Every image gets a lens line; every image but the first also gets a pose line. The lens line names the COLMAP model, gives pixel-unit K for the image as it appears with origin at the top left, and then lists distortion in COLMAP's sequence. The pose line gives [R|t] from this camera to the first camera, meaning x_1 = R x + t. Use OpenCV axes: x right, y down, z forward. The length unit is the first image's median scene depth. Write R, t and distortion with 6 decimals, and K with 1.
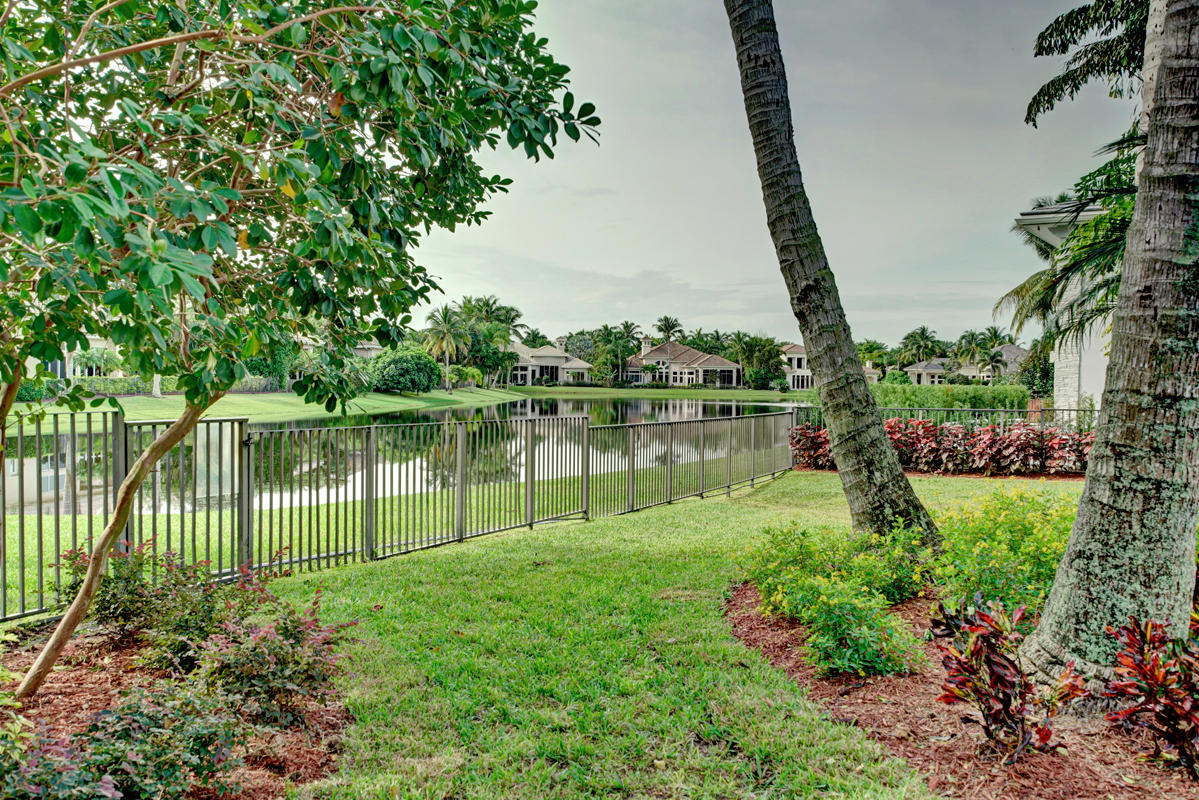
lens RADIAL K [[1138.4, 0, 594.3], [0, 1138.4, 403.8], [0, 0, 1]] dist [0.033139, 0.085604]
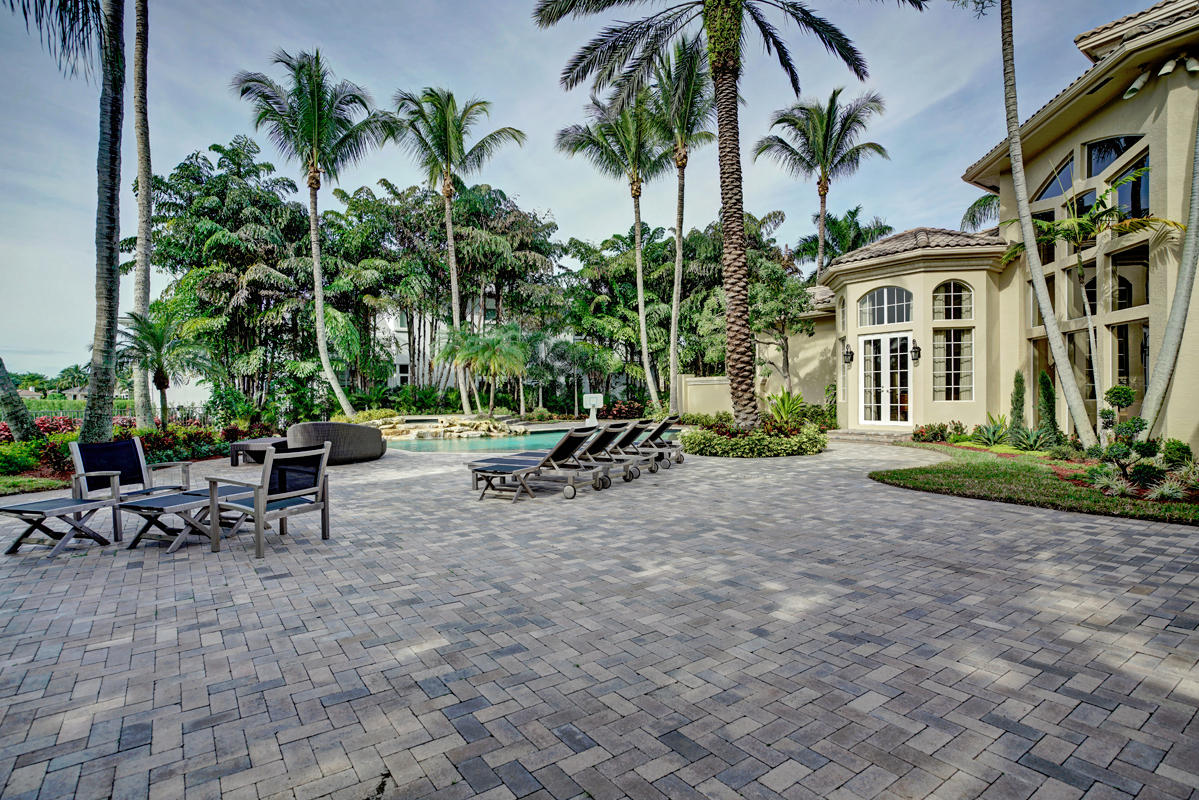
lens RADIAL K [[608.4, 0, 596.3], [0, 608.4, 405.3], [0, 0, 1]] dist [-0.055665, 0.031588]
pose [[0.543908, -0.032125, 0.838530, -0.274139], [0.035738, 0.999247, 0.015101, 0.042179], [-0.838384, 0.021754, 0.544646, -1.254752]]
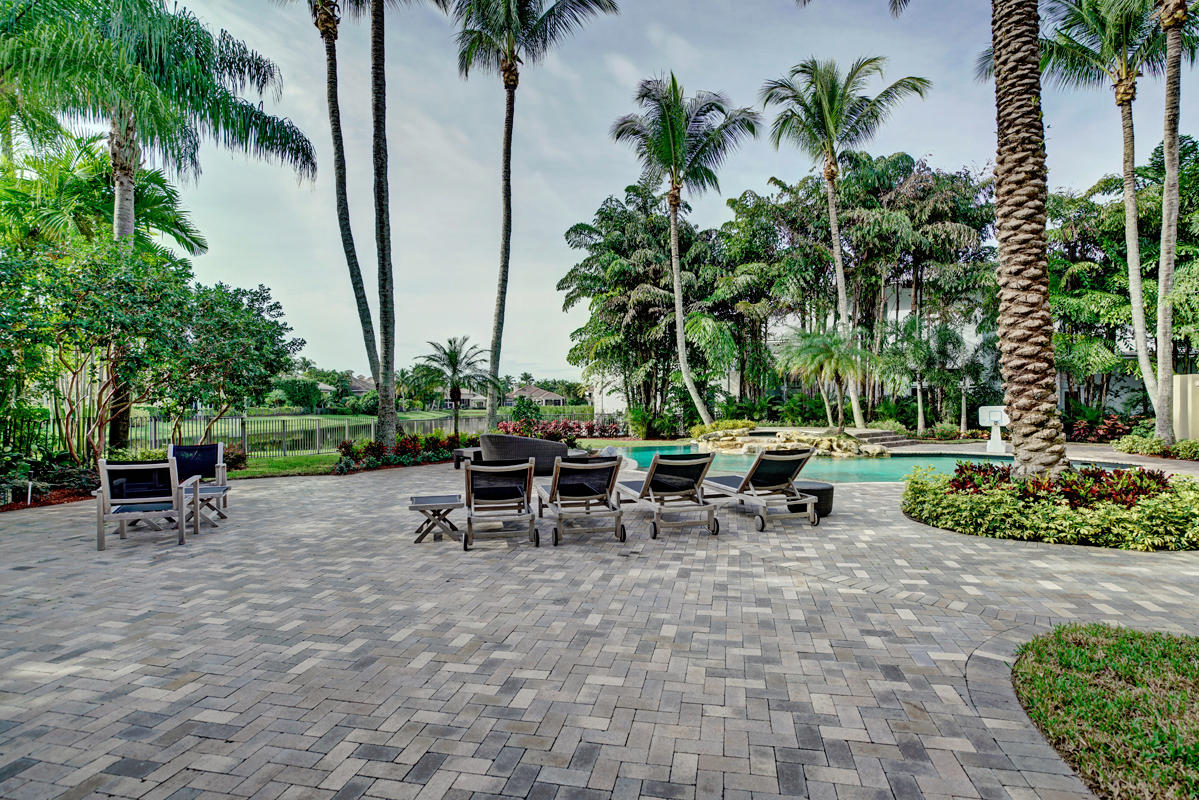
lens RADIAL K [[608.4, 0, 596.3], [0, 608.4, 405.3], [0, 0, 1]] dist [-0.055665, 0.031588]
pose [[0.987556, -0.015623, 0.156490, 0.701578], [0.018830, 0.999642, -0.019027, 0.041807], [-0.156137, 0.021737, 0.987496, -1.495155]]
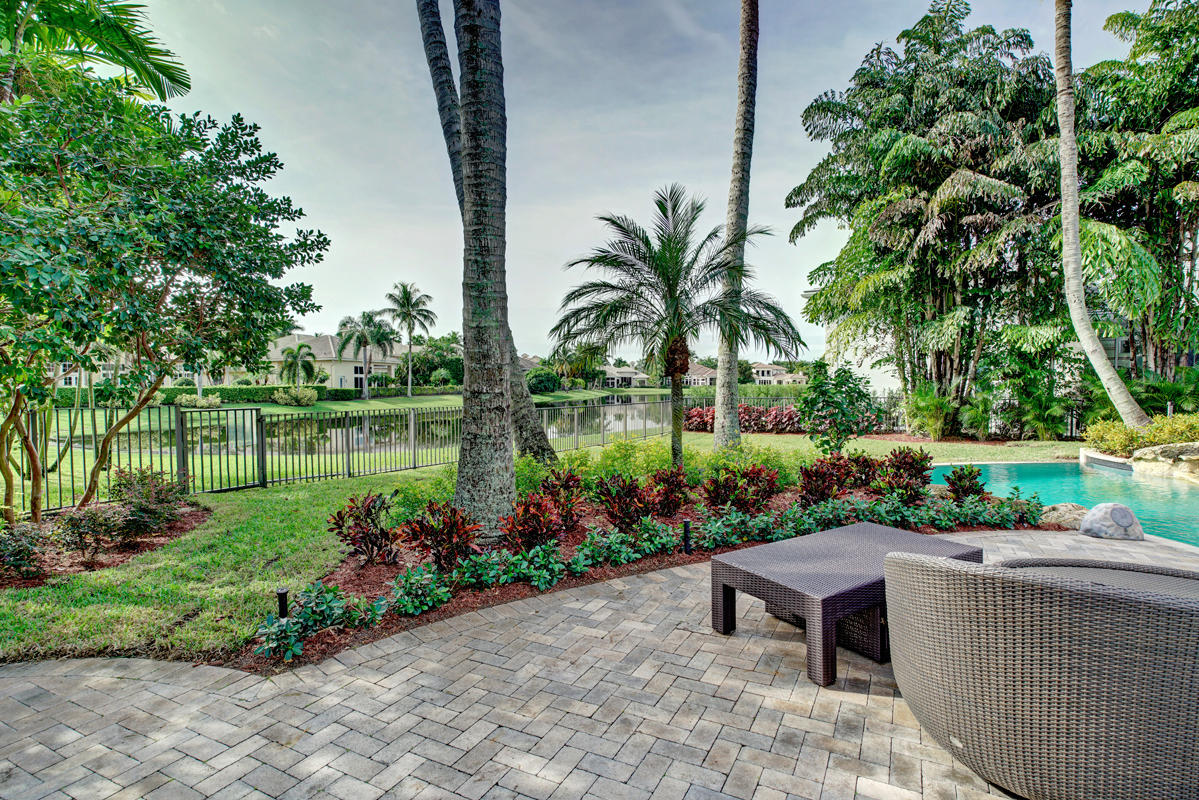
lens RADIAL K [[608.4, 0, 596.3], [0, 608.4, 405.3], [0, 0, 1]] dist [-0.055665, 0.031588]
pose [[0.994570, -0.013158, -0.103238, 0.511919], [0.014484, 0.999822, 0.012102, 0.004239], [0.103060, -0.013532, 0.994583, -0.020042]]
